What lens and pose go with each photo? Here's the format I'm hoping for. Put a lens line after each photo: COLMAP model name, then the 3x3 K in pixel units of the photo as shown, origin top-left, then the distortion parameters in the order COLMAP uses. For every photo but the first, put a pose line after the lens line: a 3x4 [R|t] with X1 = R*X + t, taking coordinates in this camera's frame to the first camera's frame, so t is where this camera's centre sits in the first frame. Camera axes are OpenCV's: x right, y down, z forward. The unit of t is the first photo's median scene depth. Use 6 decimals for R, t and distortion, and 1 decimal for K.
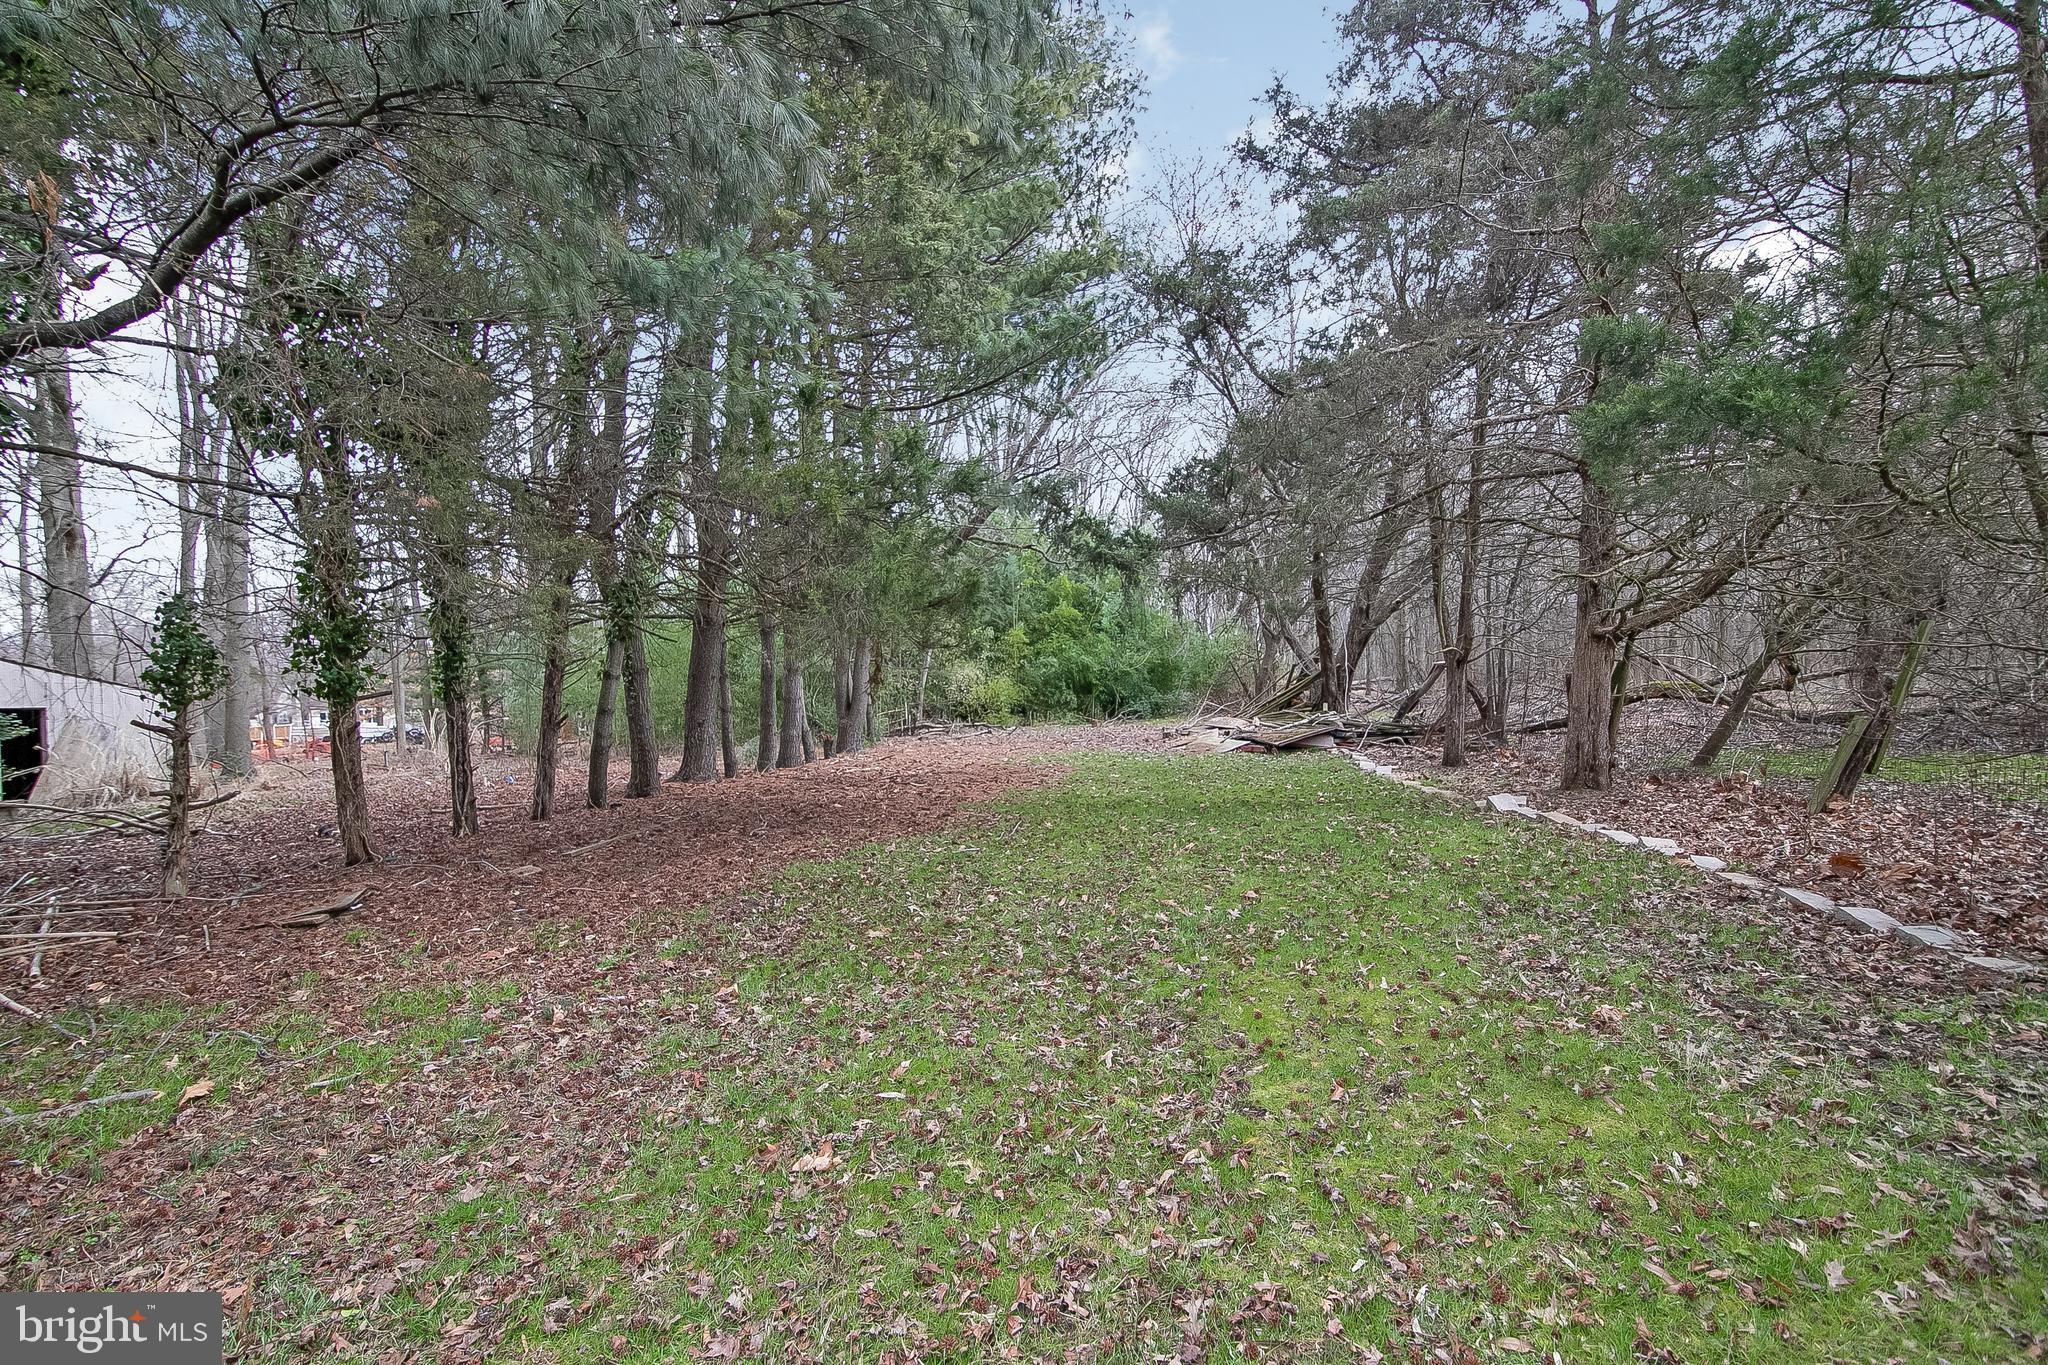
lens RADIAL K [[929.6, 0, 1024.0], [0, 929.6, 682.5], [0, 0, 1]] dist [0.001708, 0.000484]
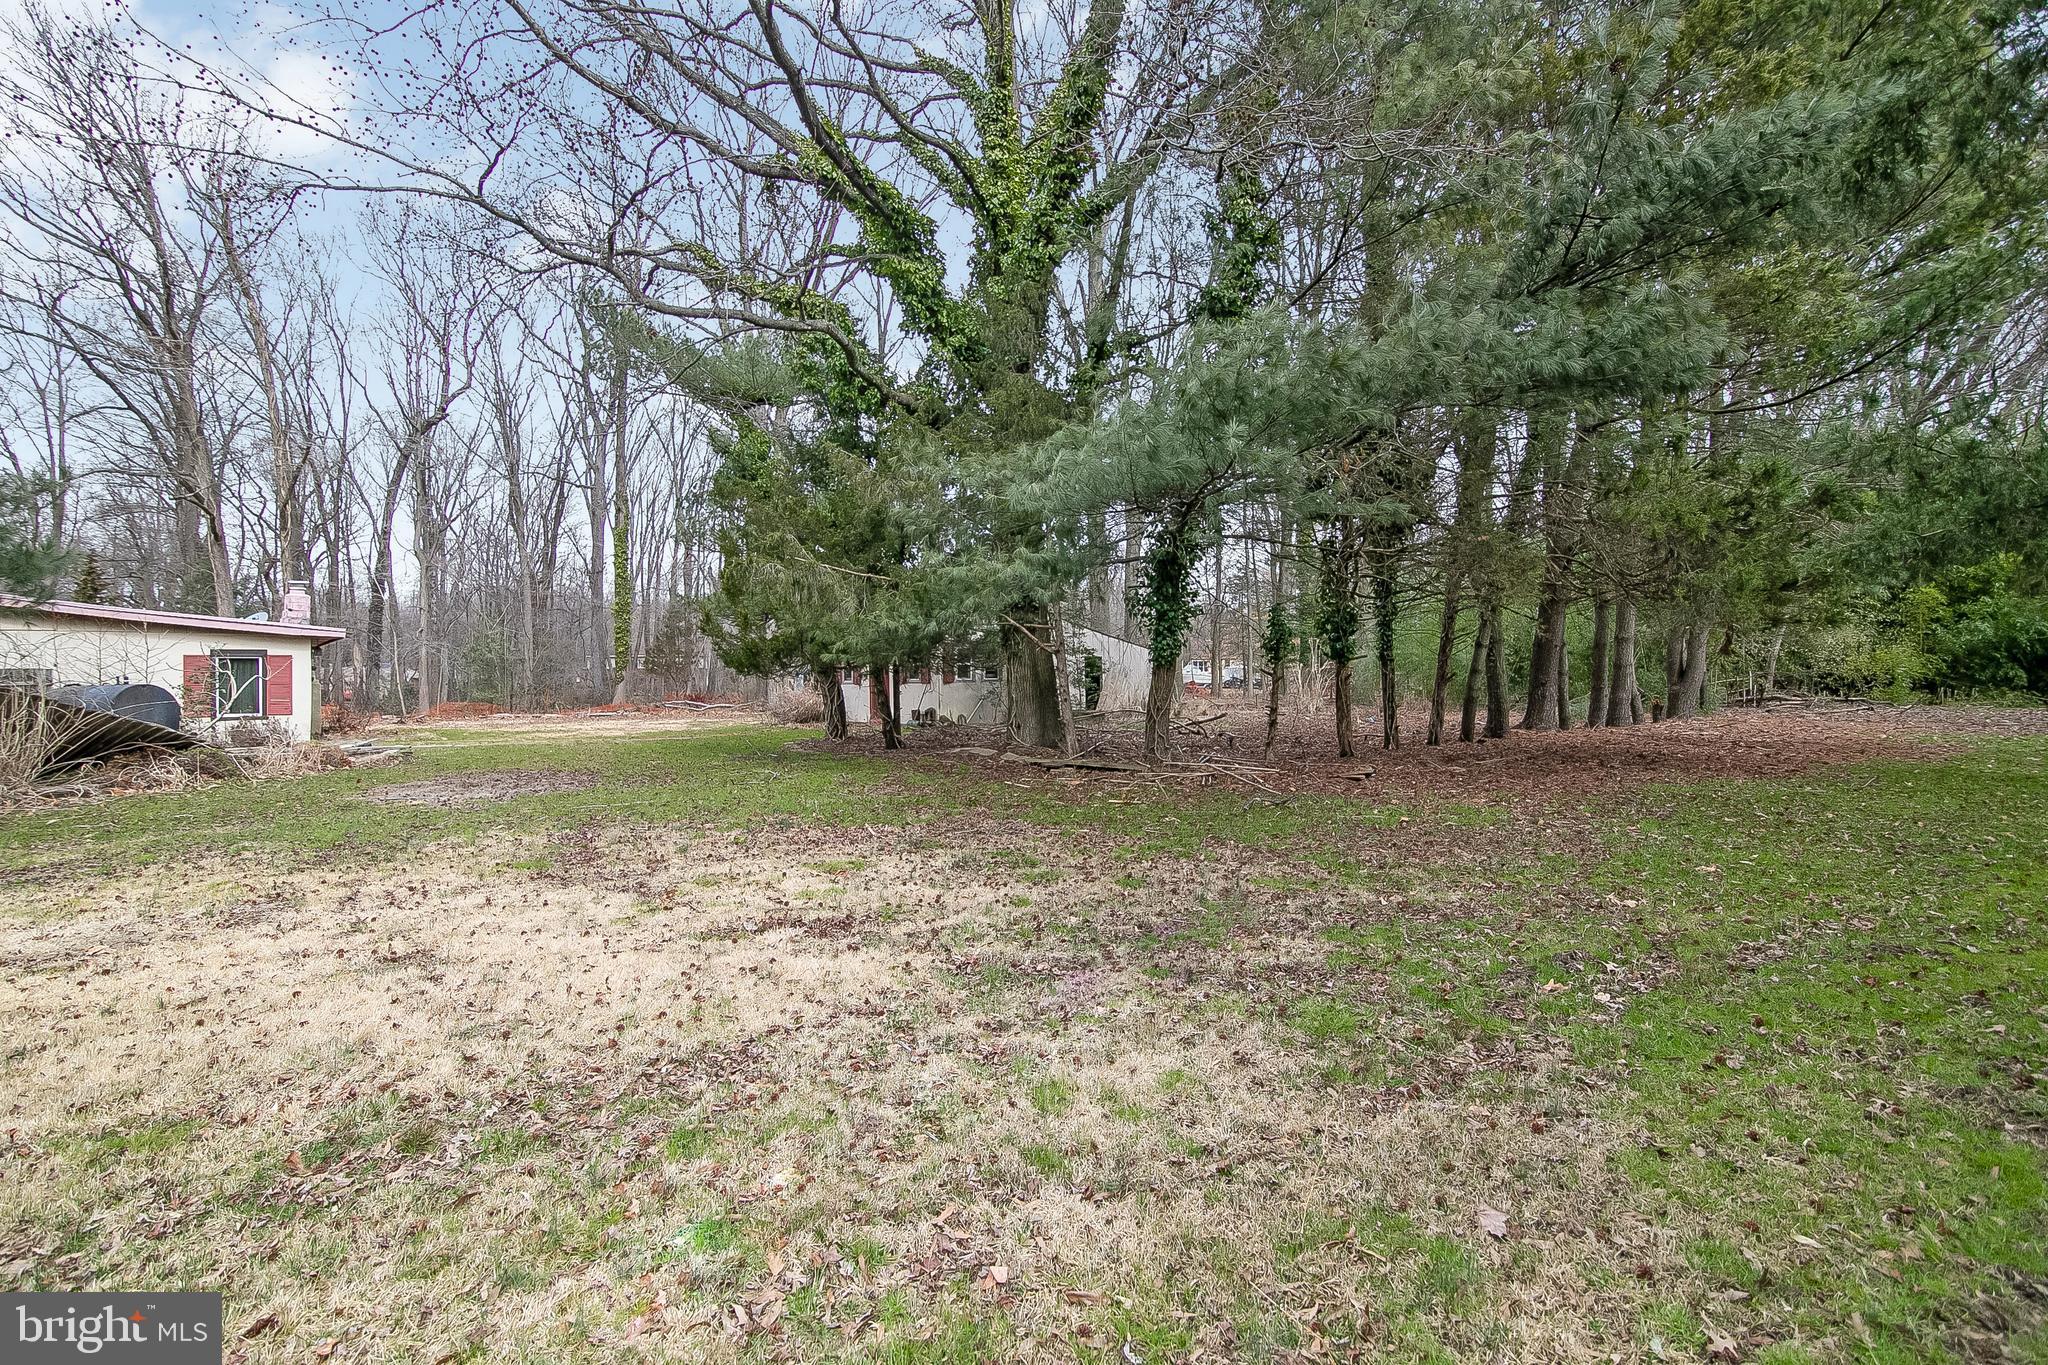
lens RADIAL K [[929.6, 0, 1024.0], [0, 929.6, 682.5], [0, 0, 1]] dist [0.001708, 0.000484]
pose [[0.705657, 0.043016, -0.707246, 0.031689], [-0.011415, 0.998716, 0.049354, -0.008473], [0.708461, -0.026754, 0.705242, -0.290279]]
